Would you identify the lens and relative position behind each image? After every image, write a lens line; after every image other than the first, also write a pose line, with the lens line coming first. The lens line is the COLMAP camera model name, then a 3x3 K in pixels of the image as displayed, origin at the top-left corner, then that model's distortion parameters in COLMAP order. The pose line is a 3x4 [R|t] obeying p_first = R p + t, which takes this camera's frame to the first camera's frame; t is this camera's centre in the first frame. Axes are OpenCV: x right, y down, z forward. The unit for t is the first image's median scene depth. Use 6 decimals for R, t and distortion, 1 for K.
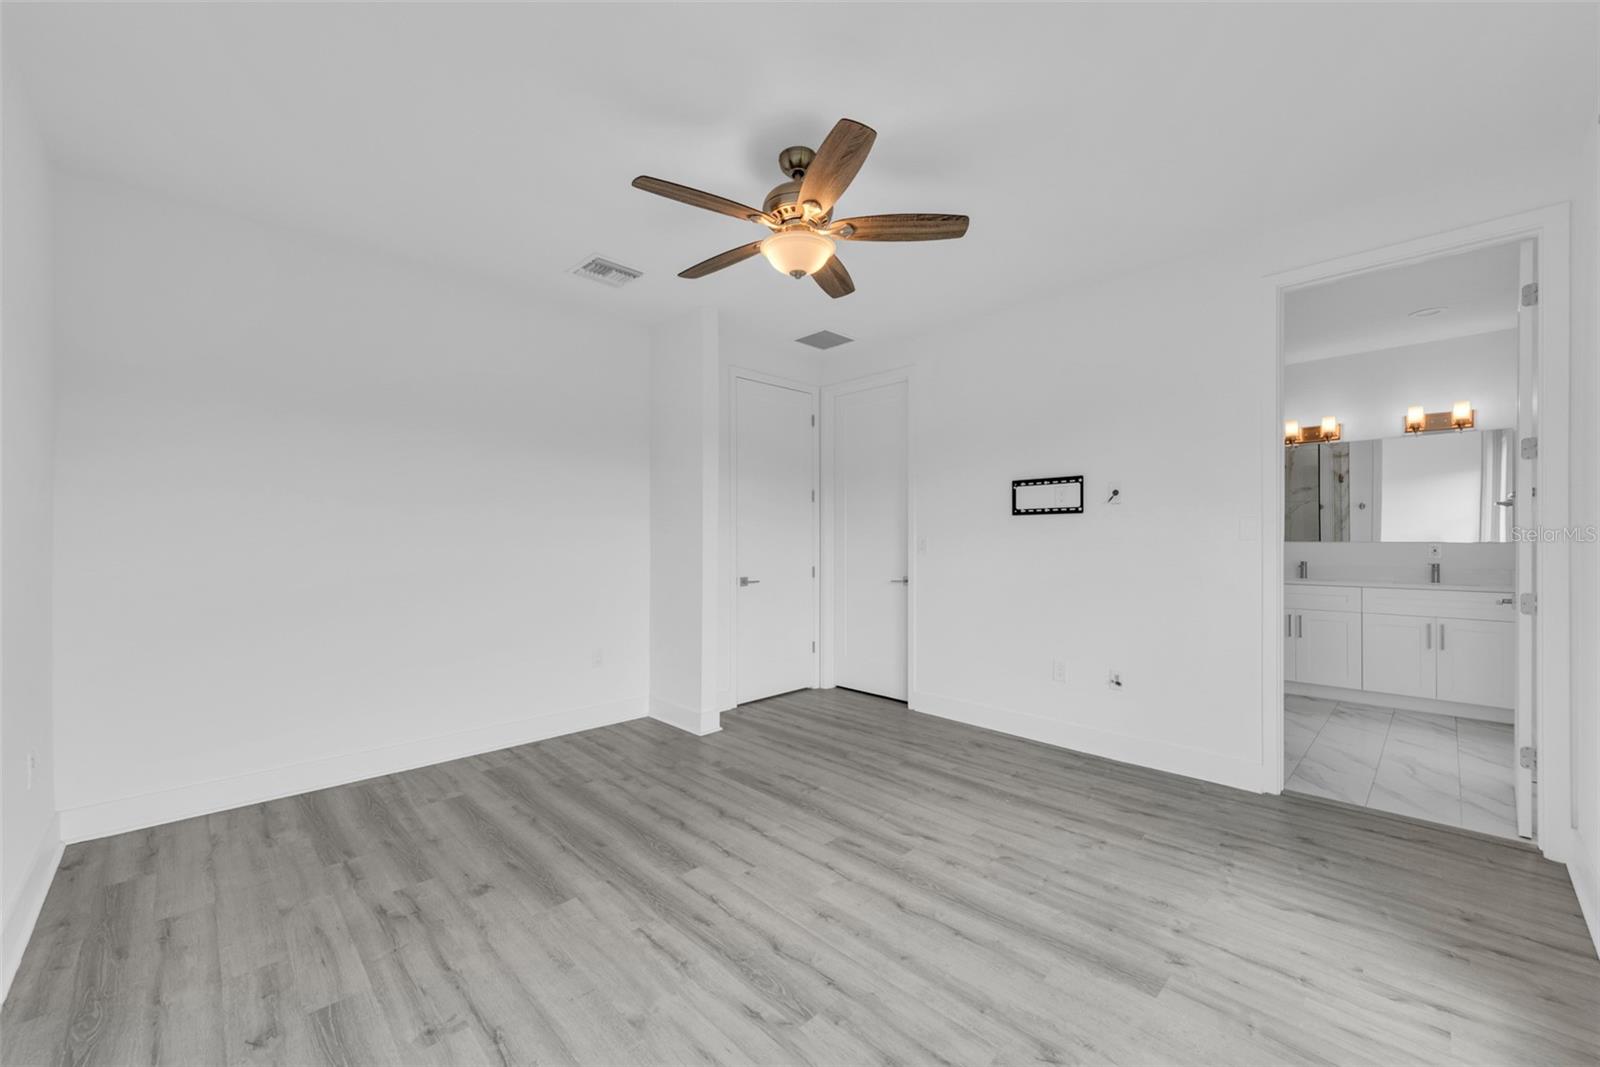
lens RADIAL K [[628.1, 0, 791.9], [0, 628.1, 535.8], [0, 0, 1]] dist [0.009502, 0.000096]
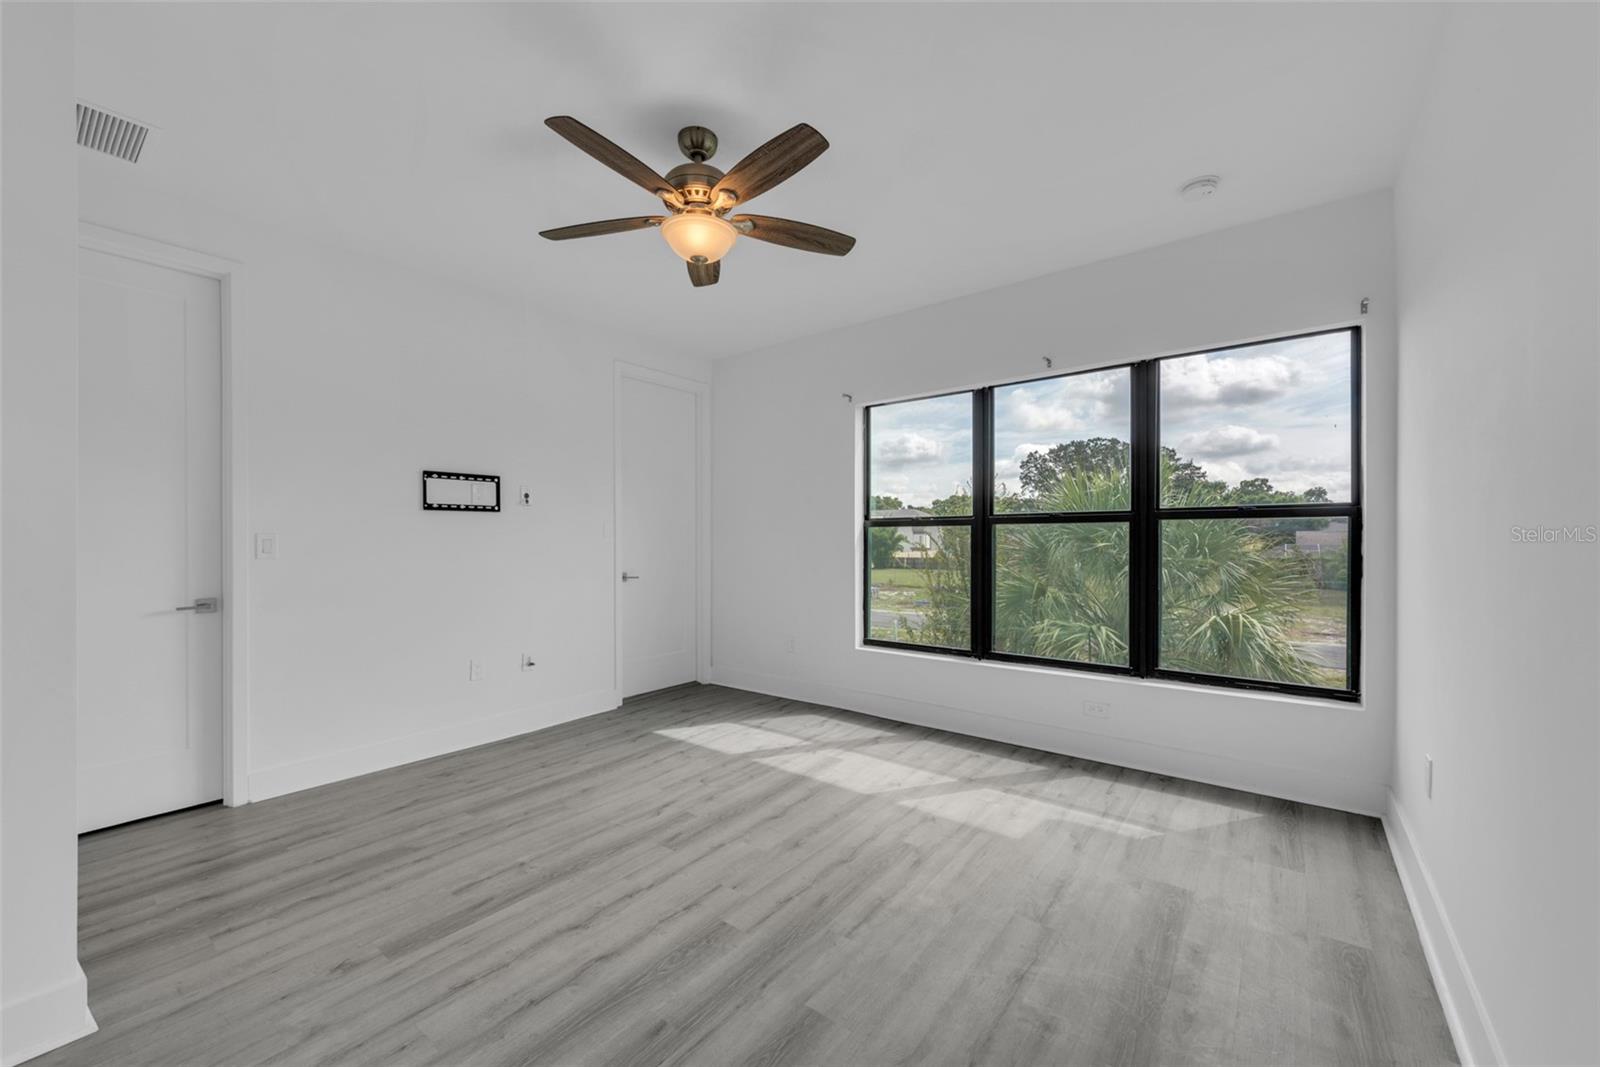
lens RADIAL K [[628.1, 0, 797.1], [0, 628.1, 542.5], [0, 0, 1]] dist [0.009502, 0.000096]
pose [[-0.145143, -0.006561, 0.989389, -0.741697], [-0.001505, 0.999978, 0.006411, 0.007992], [-0.989410, -0.000559, -0.145150, 0.761326]]
